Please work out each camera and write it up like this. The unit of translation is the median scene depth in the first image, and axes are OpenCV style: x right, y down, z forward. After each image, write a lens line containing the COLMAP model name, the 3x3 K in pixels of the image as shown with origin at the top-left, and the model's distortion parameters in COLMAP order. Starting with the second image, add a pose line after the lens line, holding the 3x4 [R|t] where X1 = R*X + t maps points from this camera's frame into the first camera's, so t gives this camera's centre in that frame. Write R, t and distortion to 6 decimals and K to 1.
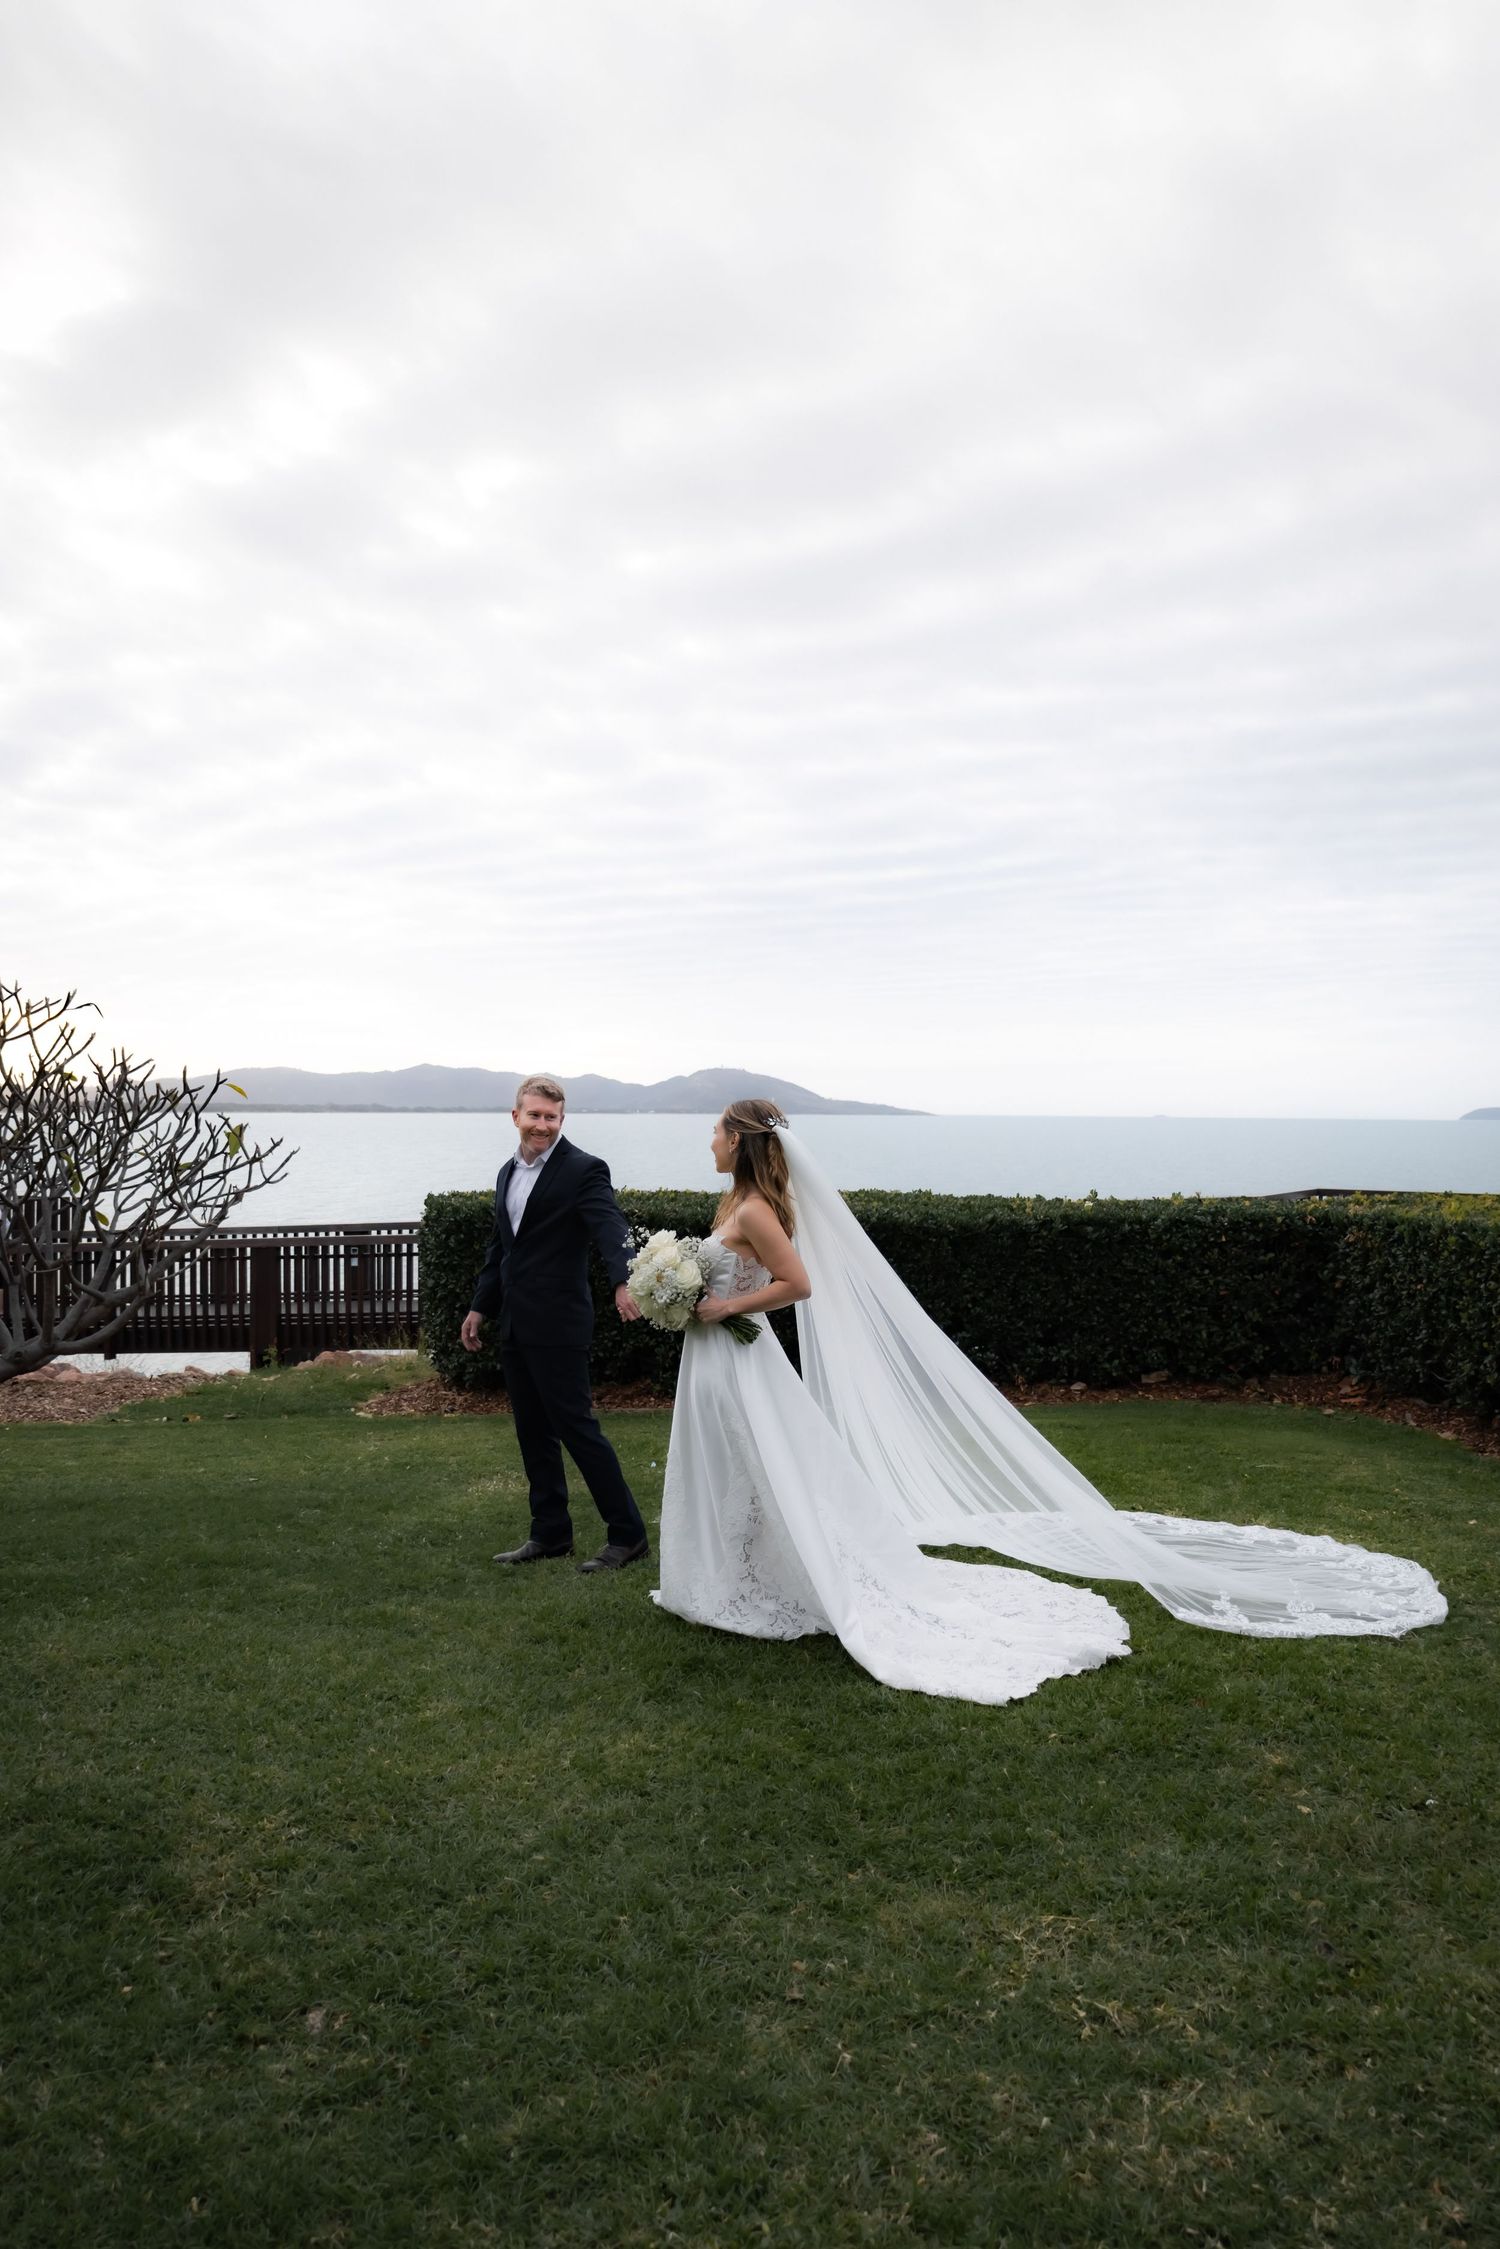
lens RADIAL K [[1597.5, 0, 750.0], [0, 1597.5, 1124.5], [0, 0, 1]] dist [-0.018289, 0.004065]
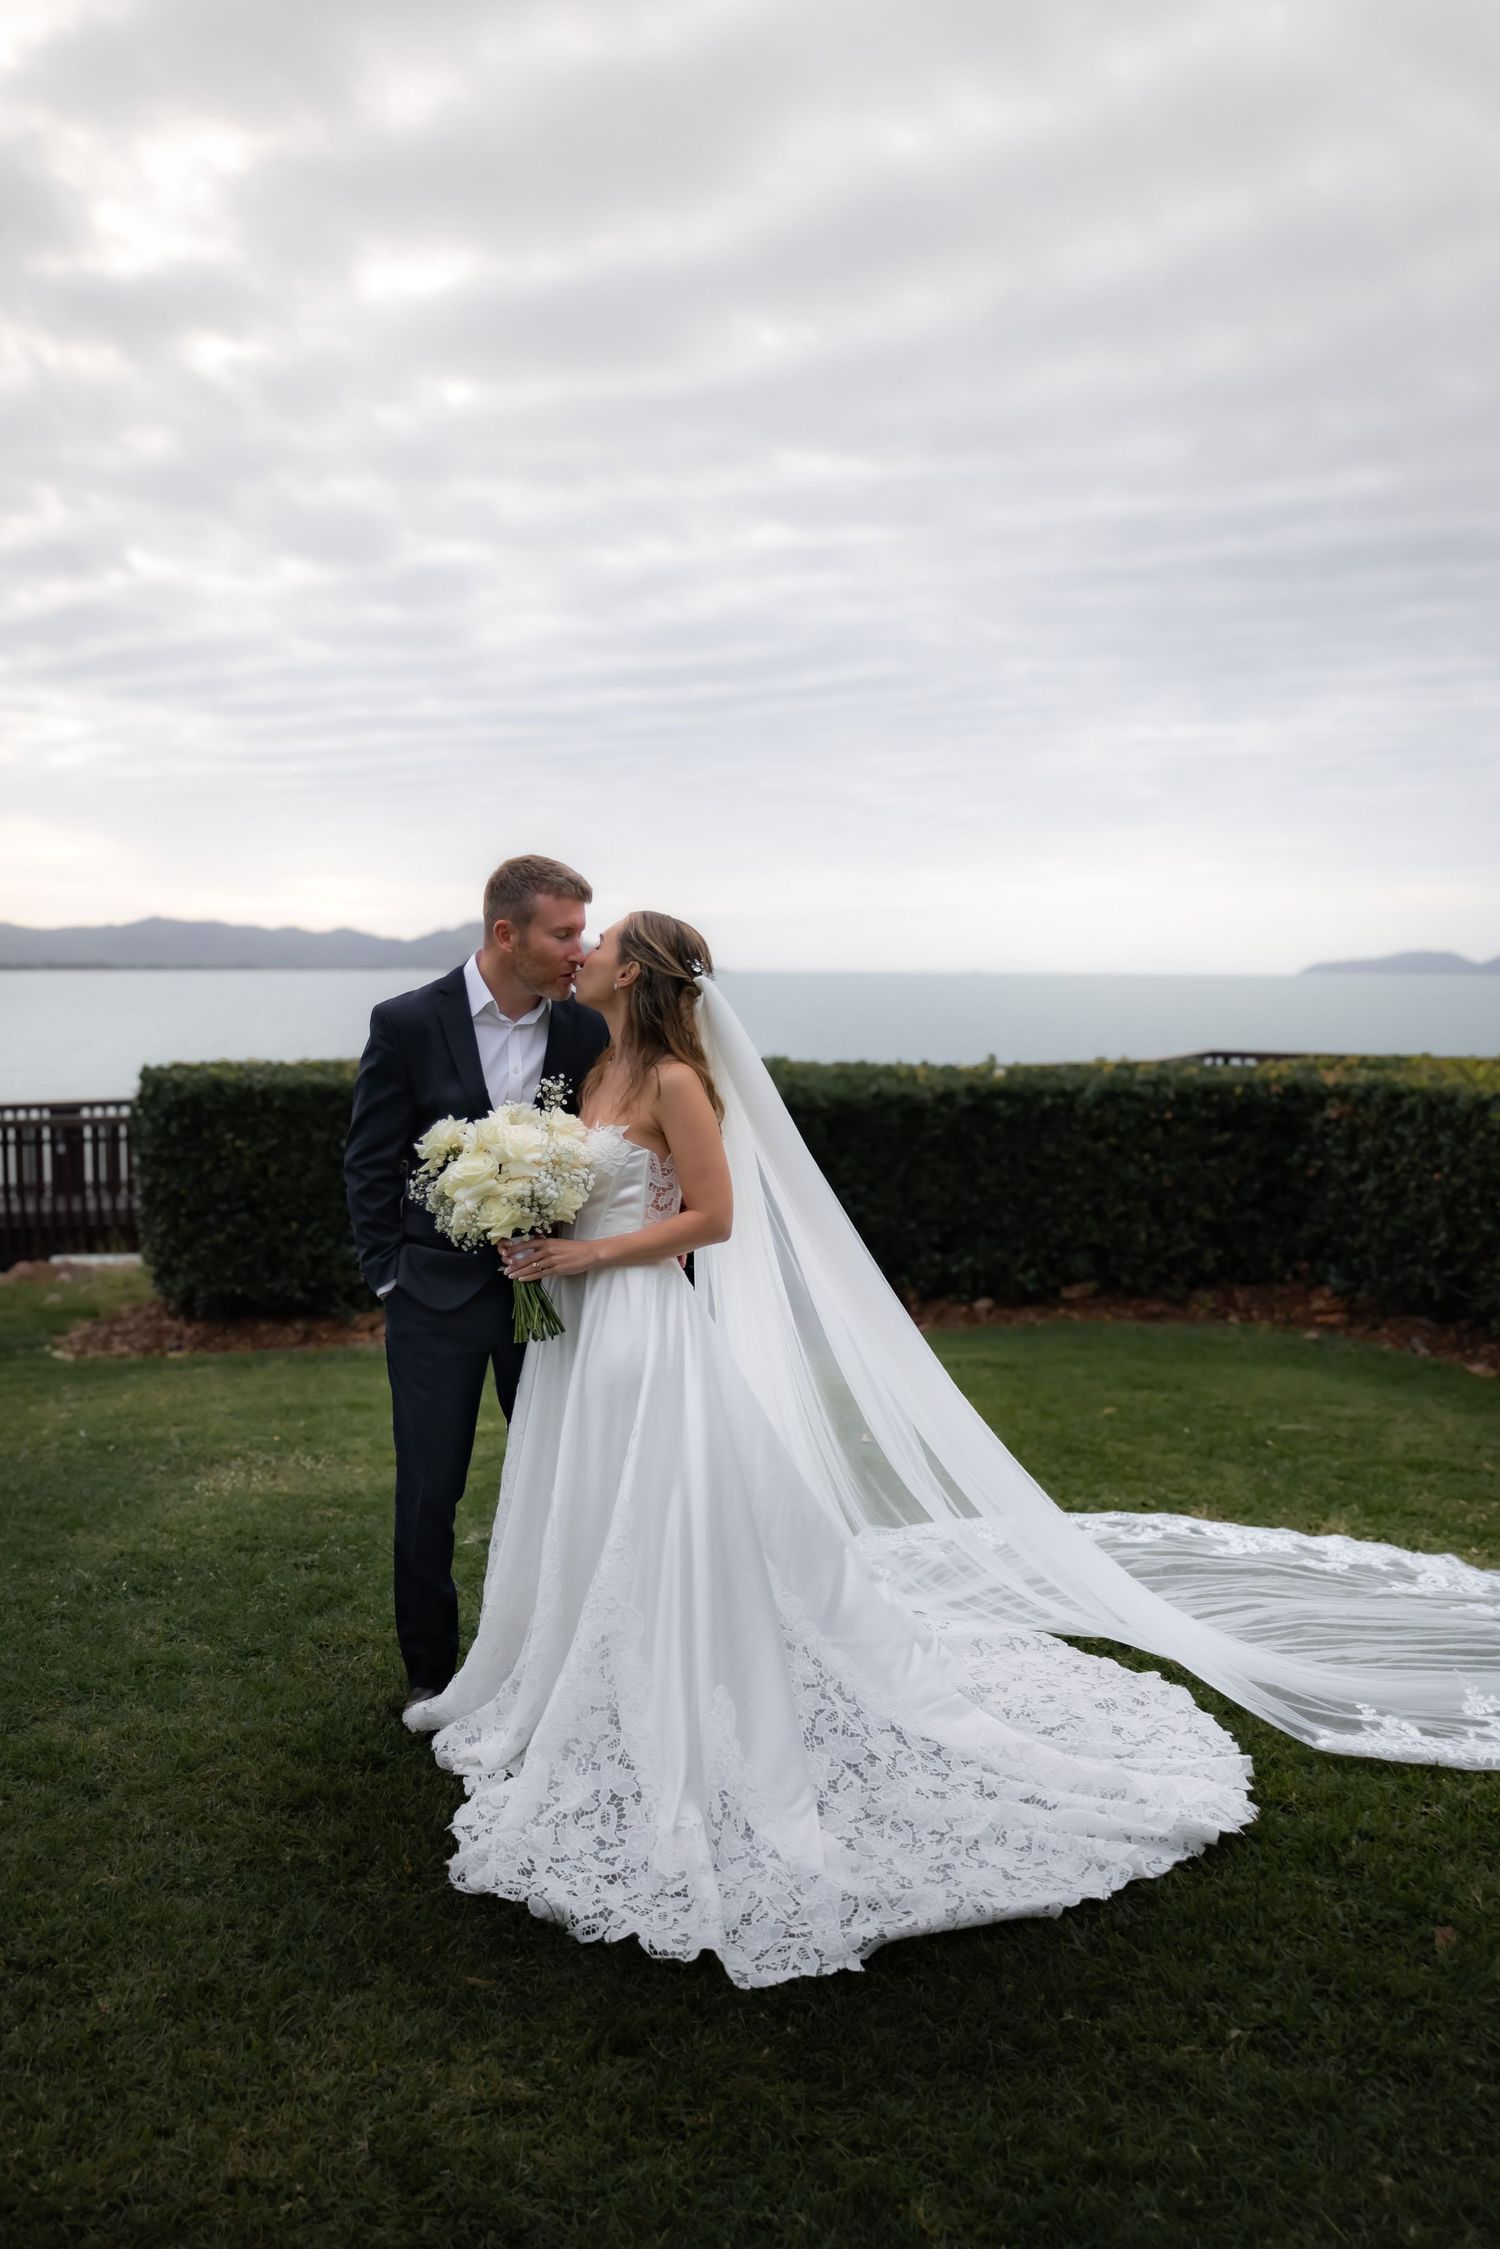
lens RADIAL K [[1777.7, 0, 630.1], [0, 1777.7, 1127.9], [0, 0, 1]] dist [-0.016514, 0.003415]
pose [[0.998243, -0.009534, 0.058486, -0.022079], [0.004692, 0.996590, 0.082376, 0.005441], [-0.059072, -0.081956, 0.994884, 0.168982]]
